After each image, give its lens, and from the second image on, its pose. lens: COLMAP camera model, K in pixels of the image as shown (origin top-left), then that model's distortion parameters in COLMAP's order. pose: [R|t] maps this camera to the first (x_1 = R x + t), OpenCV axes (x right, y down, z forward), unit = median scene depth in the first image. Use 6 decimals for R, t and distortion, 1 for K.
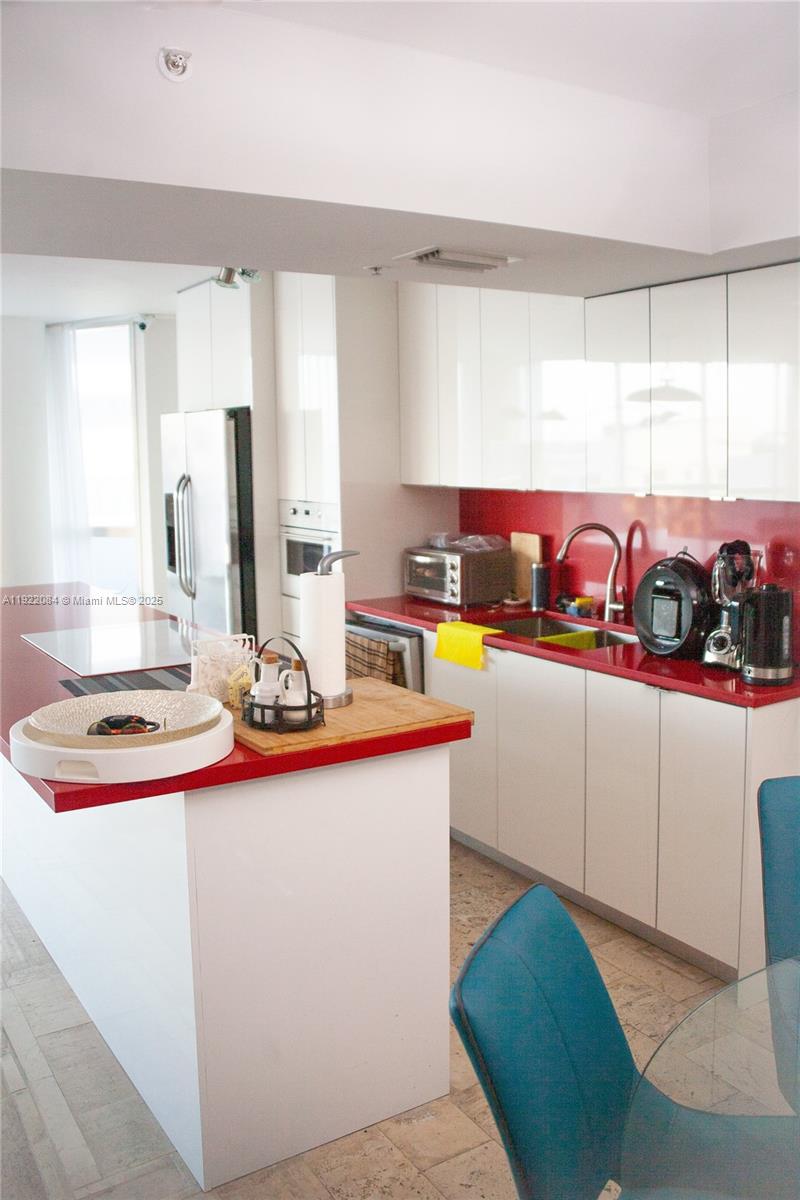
lens RADIAL K [[1041.0, 0, 401.6], [0, 1041.0, 547.2], [0, 0, 1]] dist [-0.150540, 0.097523]
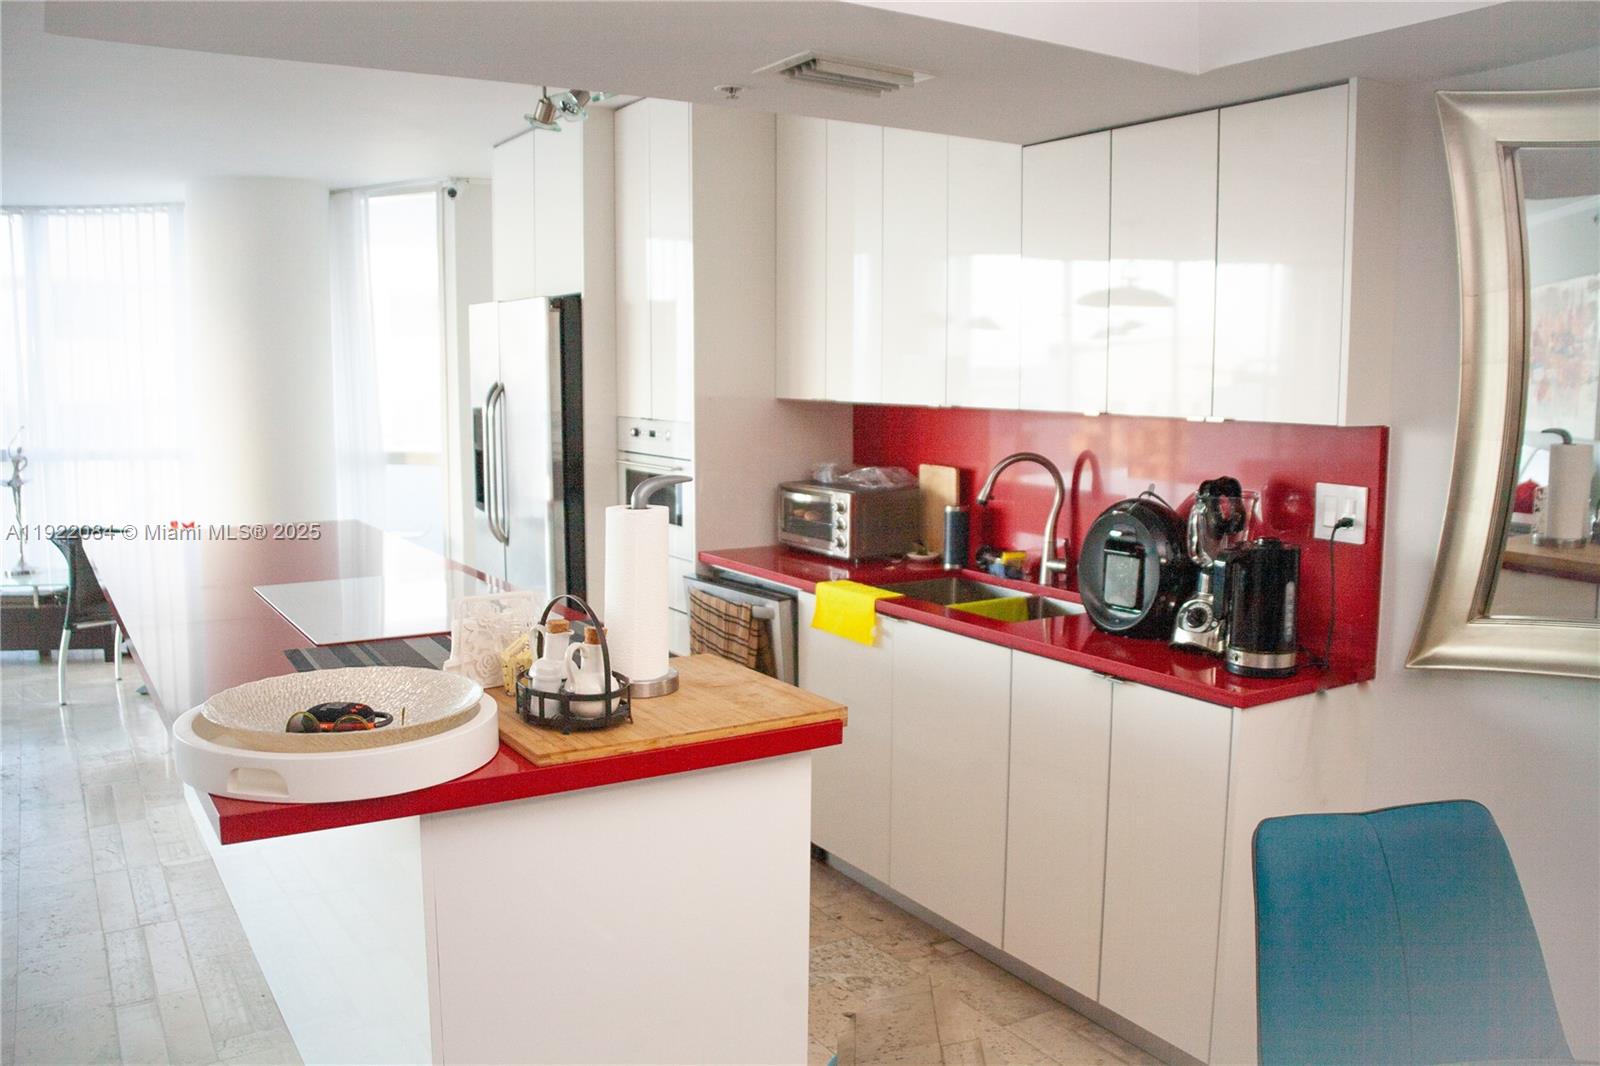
lens RADIAL K [[1263.4, 0, 783.3], [0, 1263.4, 537.0], [0, 0, 1]] dist [-0.146483, 0.085573]
pose [[0.999724, 0.019588, -0.012979, 0.026014], [-0.019107, 0.999164, 0.036132, 0.009709], [0.013676, -0.035874, 0.999263, 0.109319]]
